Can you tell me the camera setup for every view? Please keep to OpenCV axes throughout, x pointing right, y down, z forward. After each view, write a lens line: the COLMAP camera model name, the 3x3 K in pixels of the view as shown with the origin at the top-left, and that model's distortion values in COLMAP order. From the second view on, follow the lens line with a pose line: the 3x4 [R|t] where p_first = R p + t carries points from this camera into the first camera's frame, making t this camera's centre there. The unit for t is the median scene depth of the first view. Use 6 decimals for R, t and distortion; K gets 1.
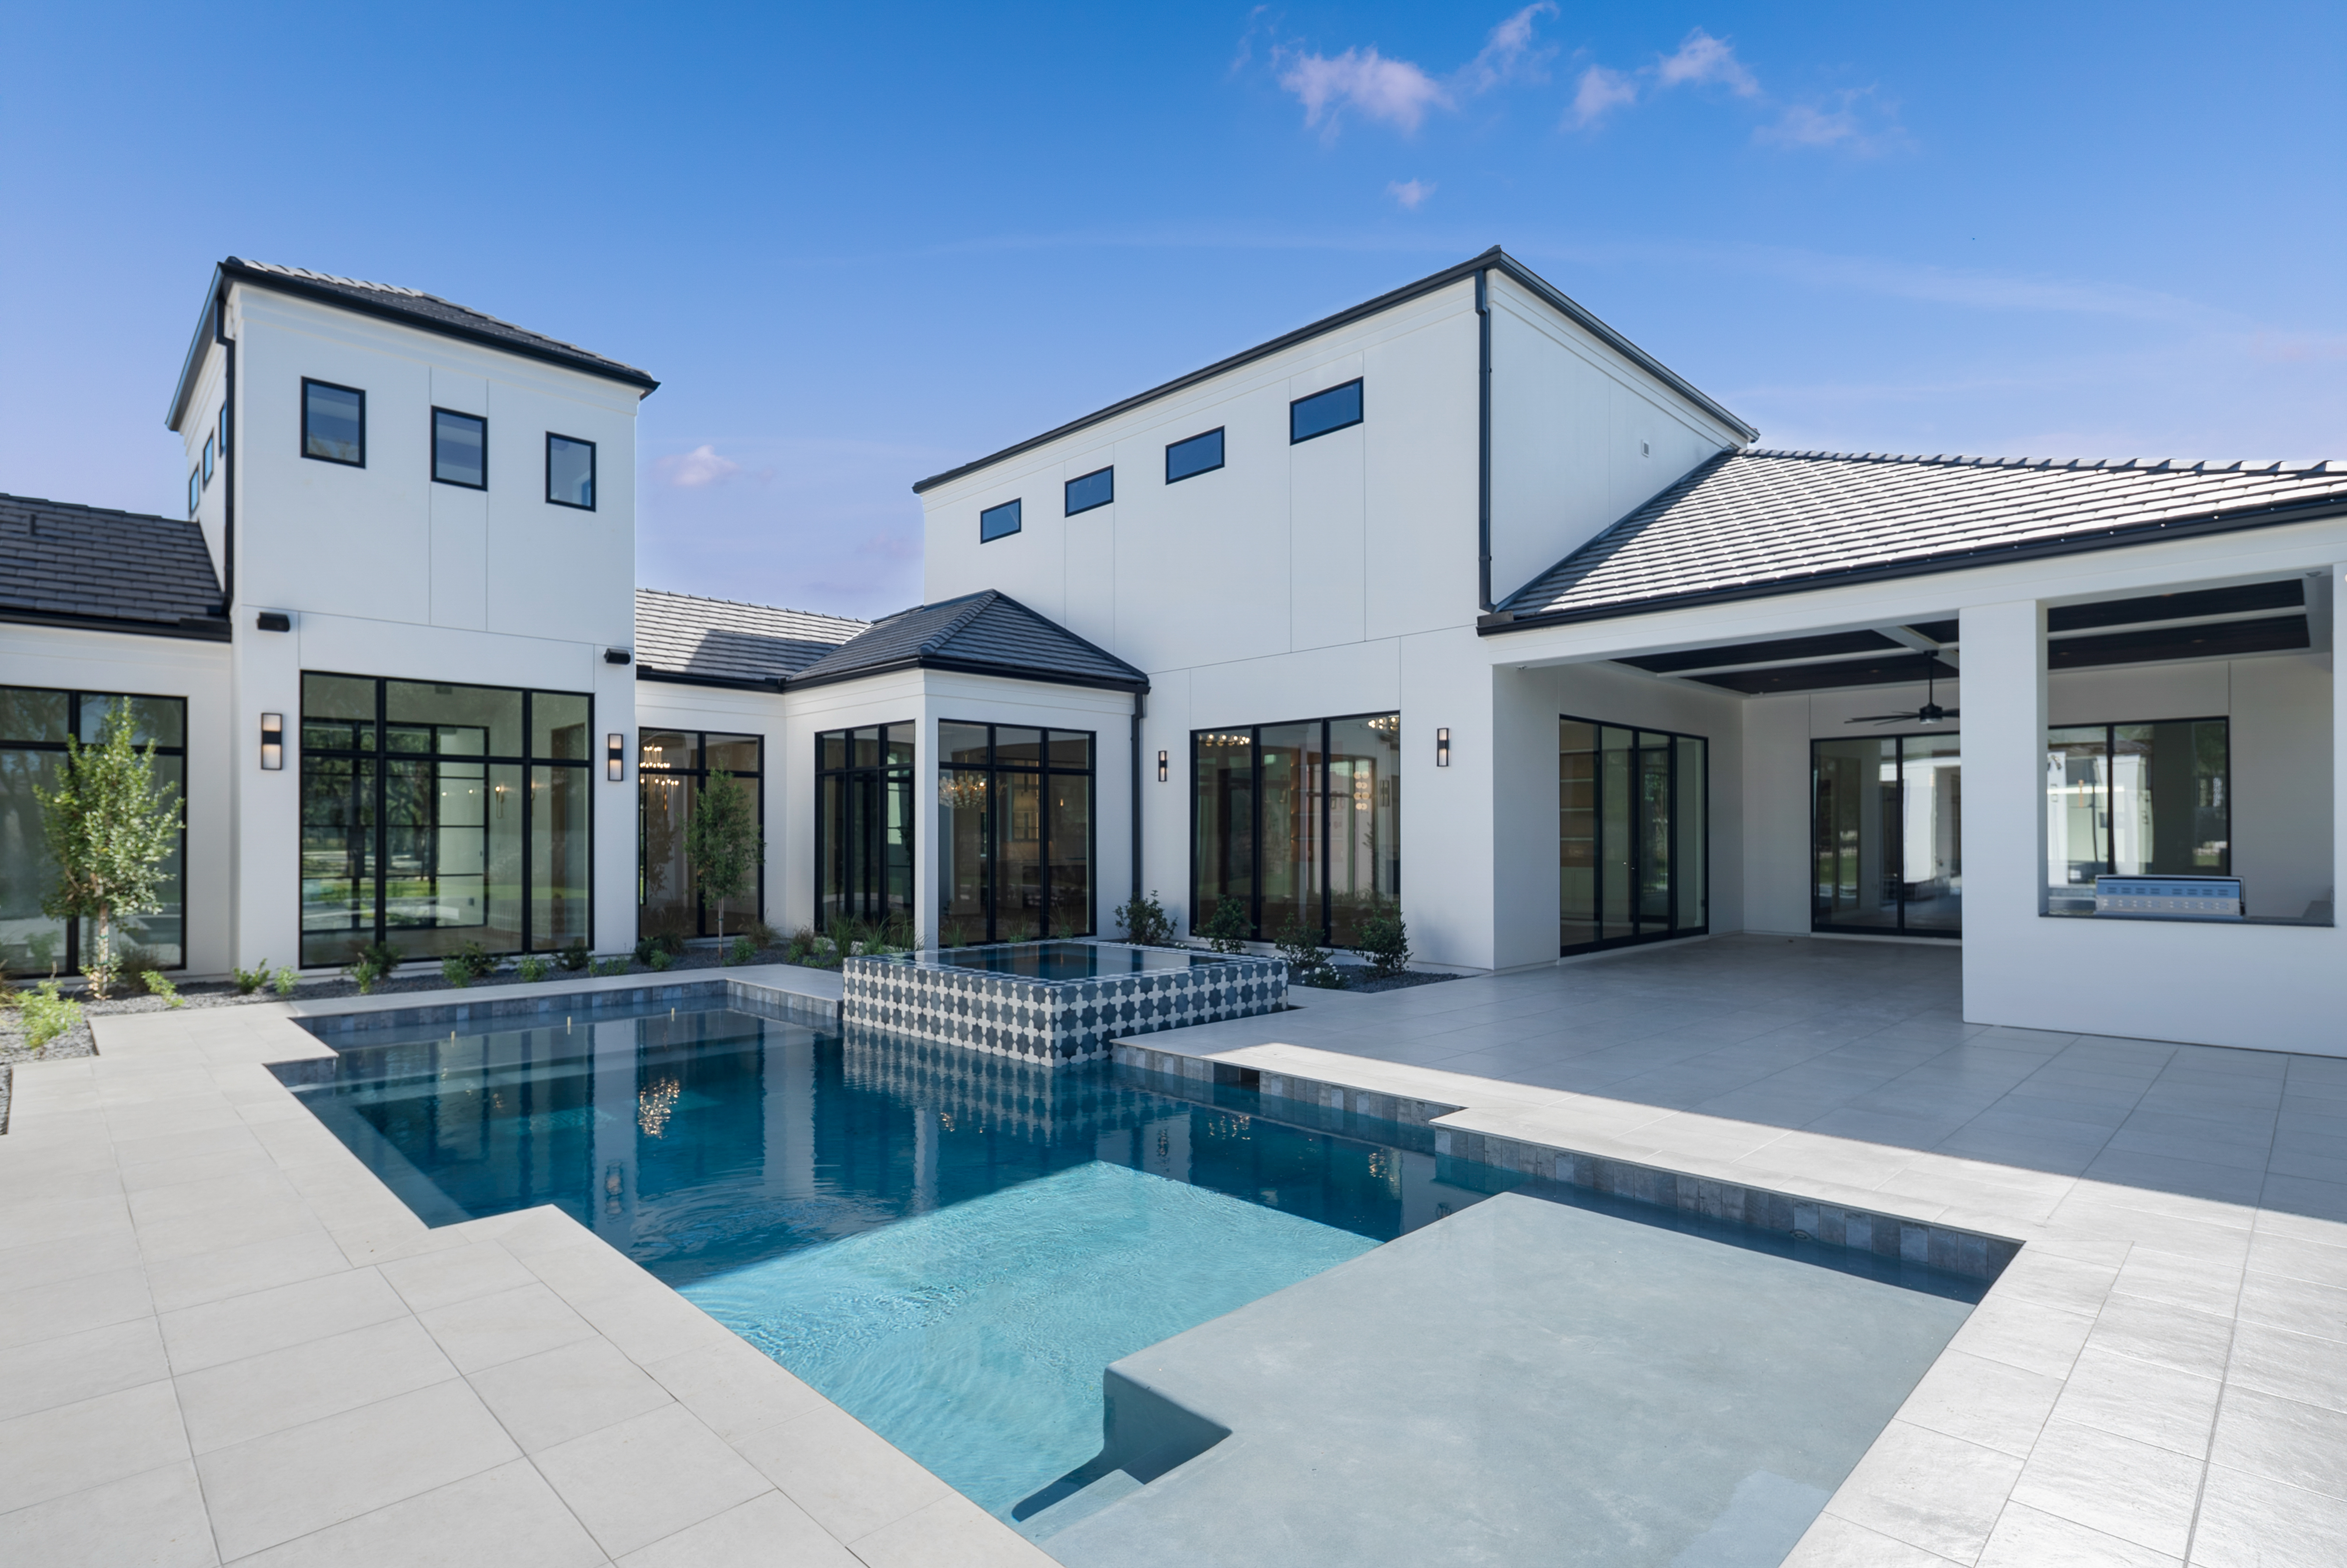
lens RADIAL K [[1177.5, 0, 1187.3], [0, 1177.5, 827.4], [0, 0, 1]] dist [0.011764, -0.005249]
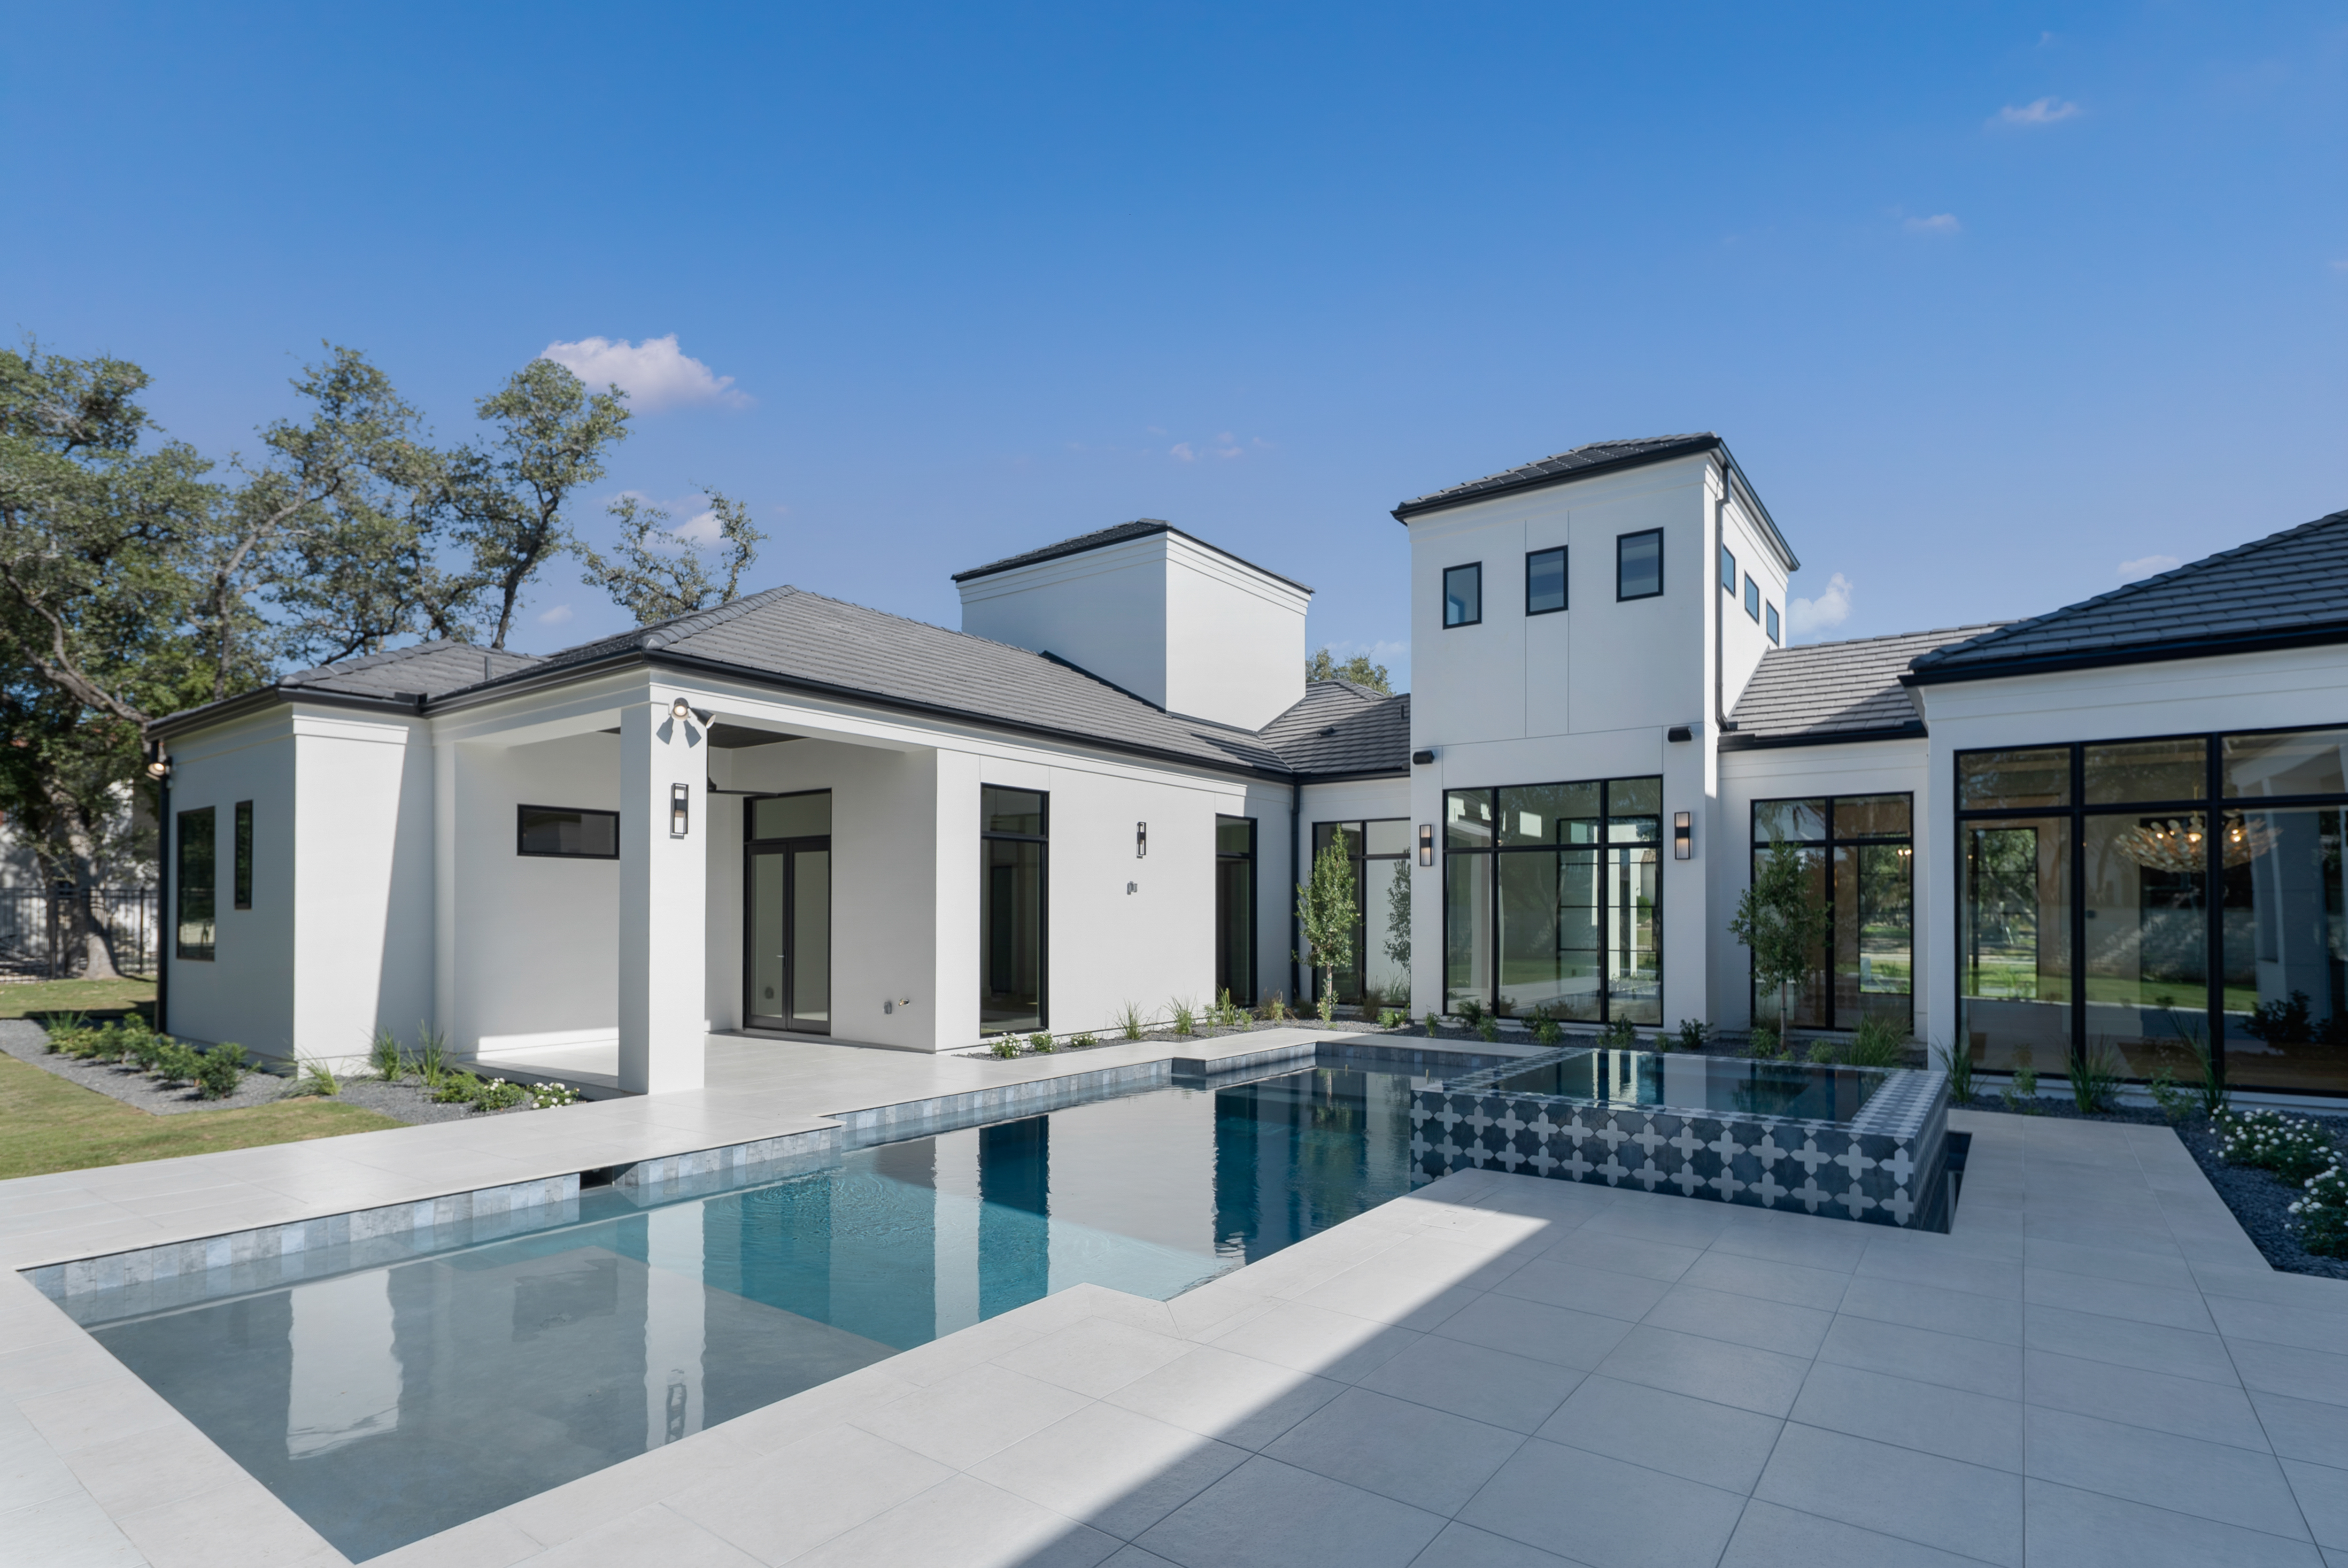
lens RADIAL K [[1178.1, 0, 1175.9], [0, 1178.1, 909.0], [0, 0, 1]] dist [0.011764, -0.005249]
pose [[0.152982, -0.005726, -0.988212, 0.461002], [0.007494, 0.999961, -0.004634, 0.004131], [0.988201, -0.006696, 0.153019, 0.454350]]
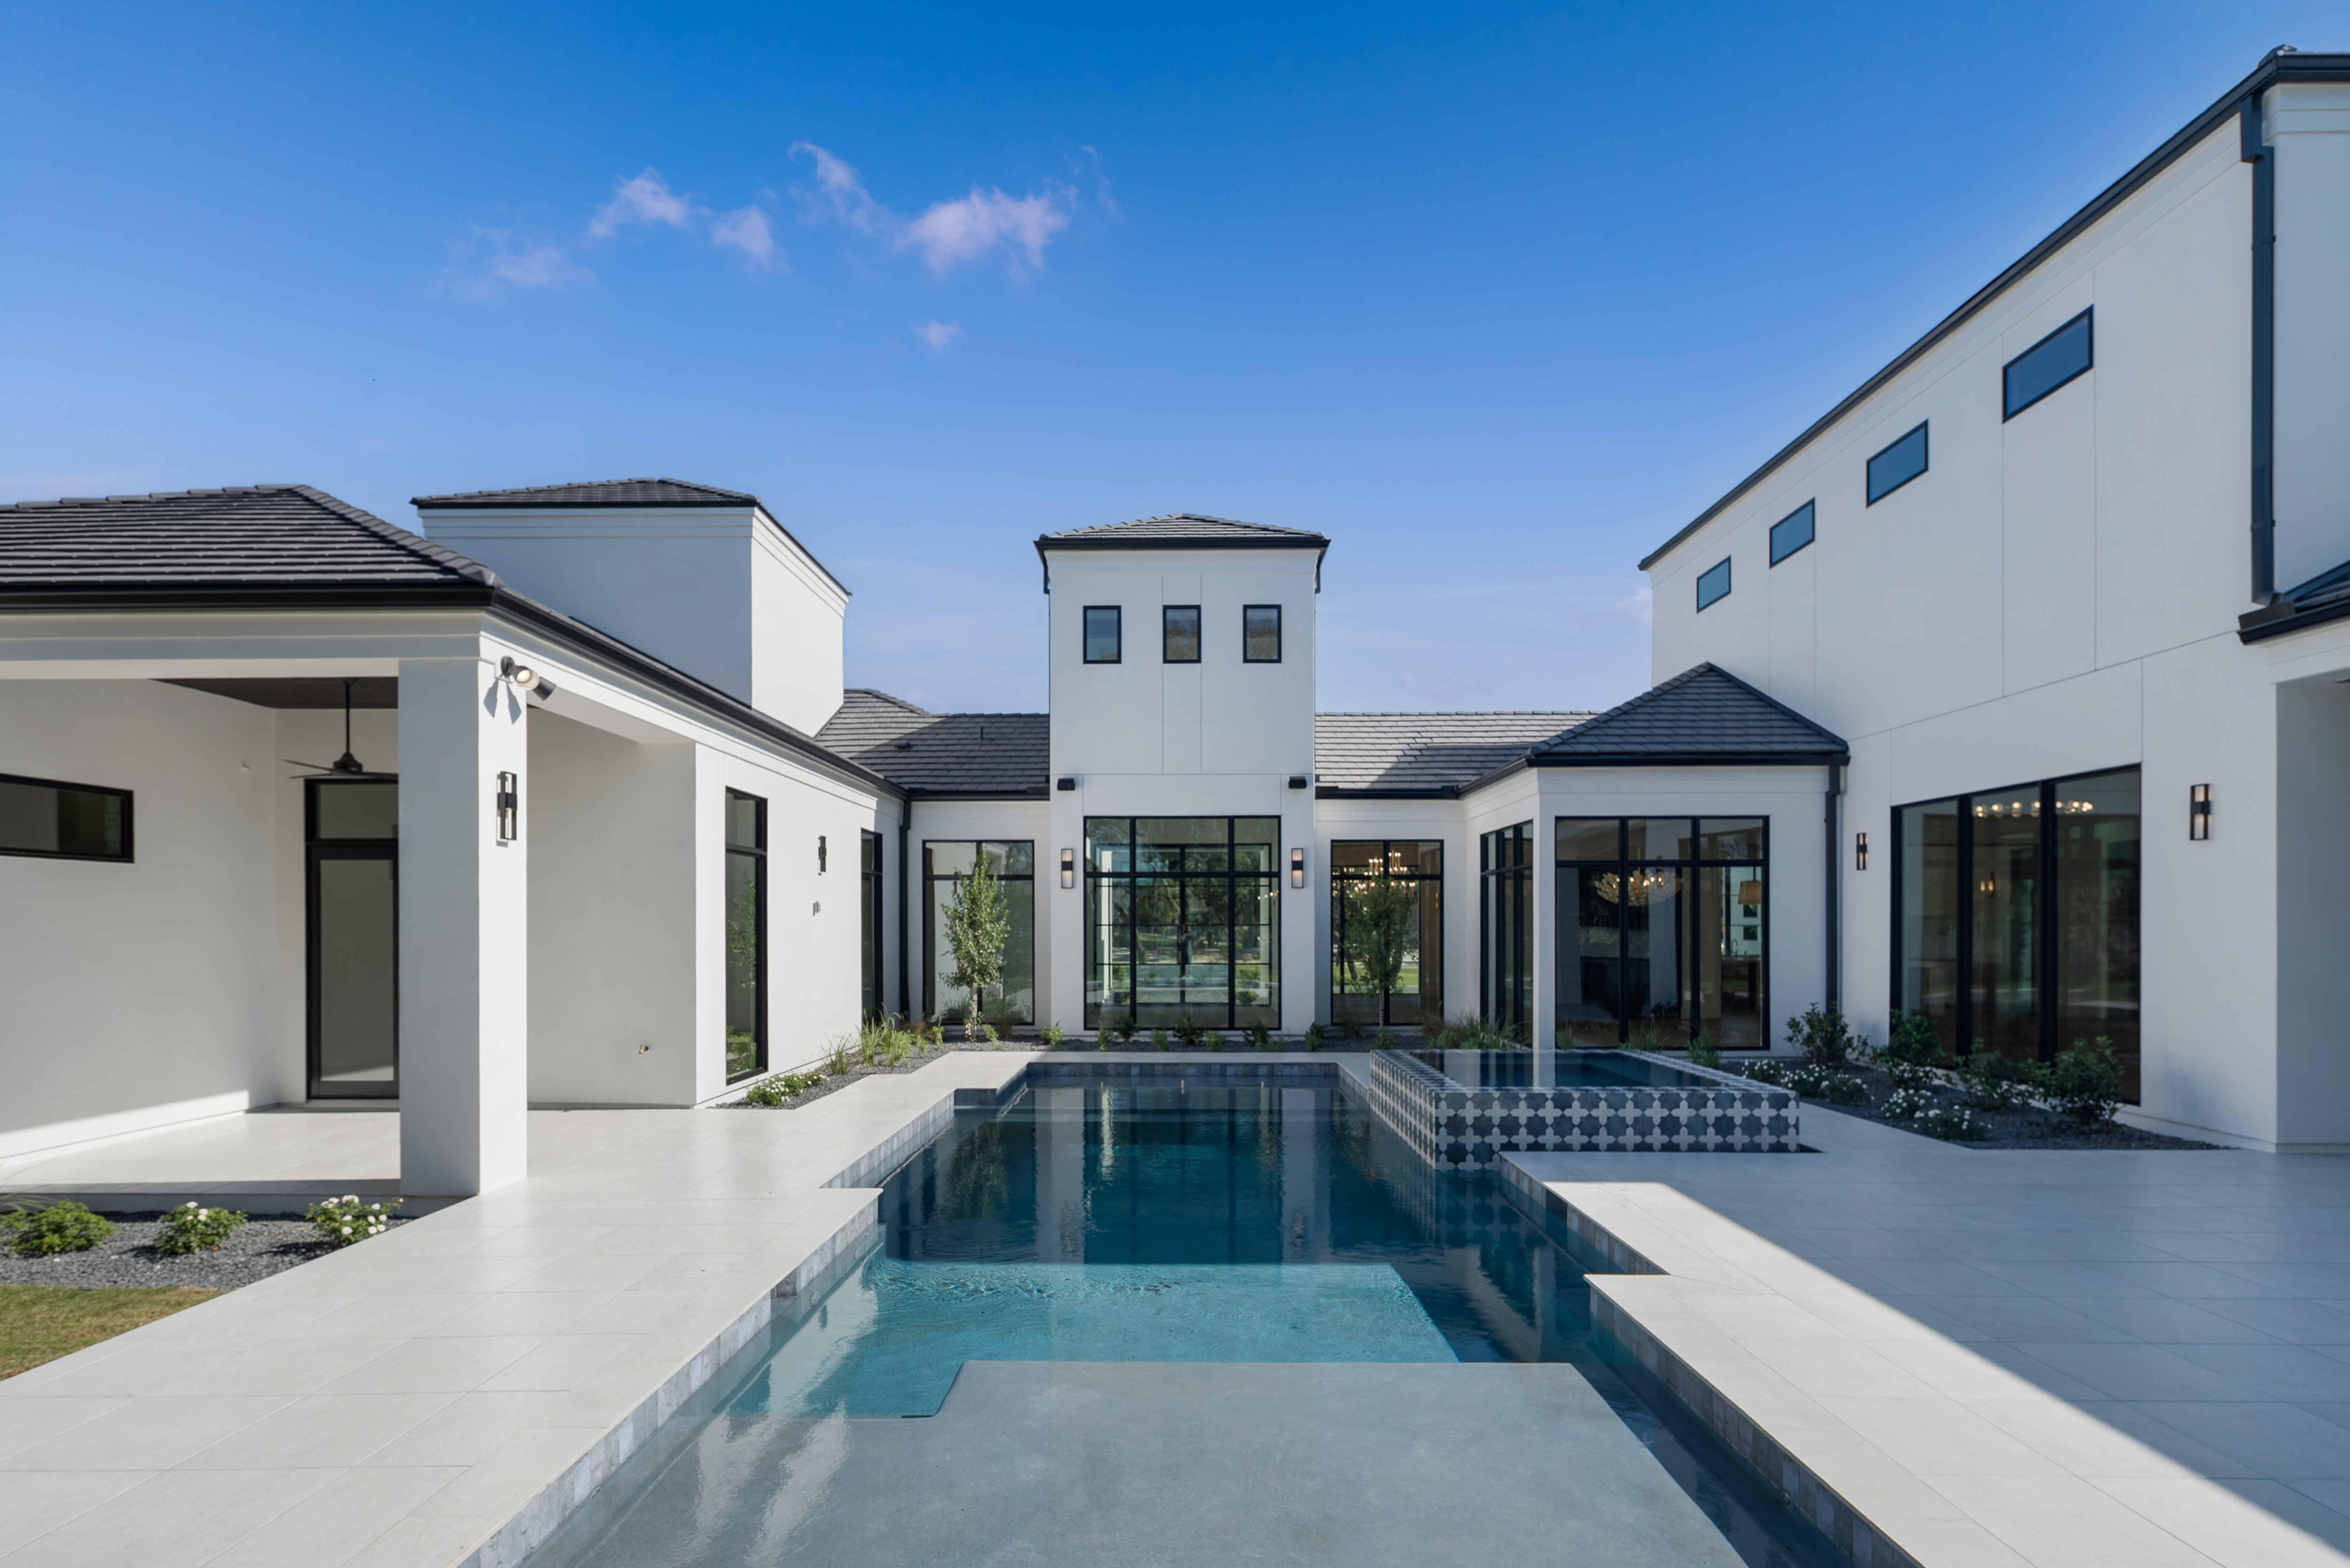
lens RADIAL K [[1179.0, 0, 1175.0], [0, 1179.0, 940.7], [0, 0, 1]] dist [0.011764, -0.005249]
pose [[0.703955, 0.007721, -0.710202, 0.288473], [0.007800, 0.999797, 0.018601, -0.009978], [0.710201, -0.018634, 0.703752, 0.083505]]
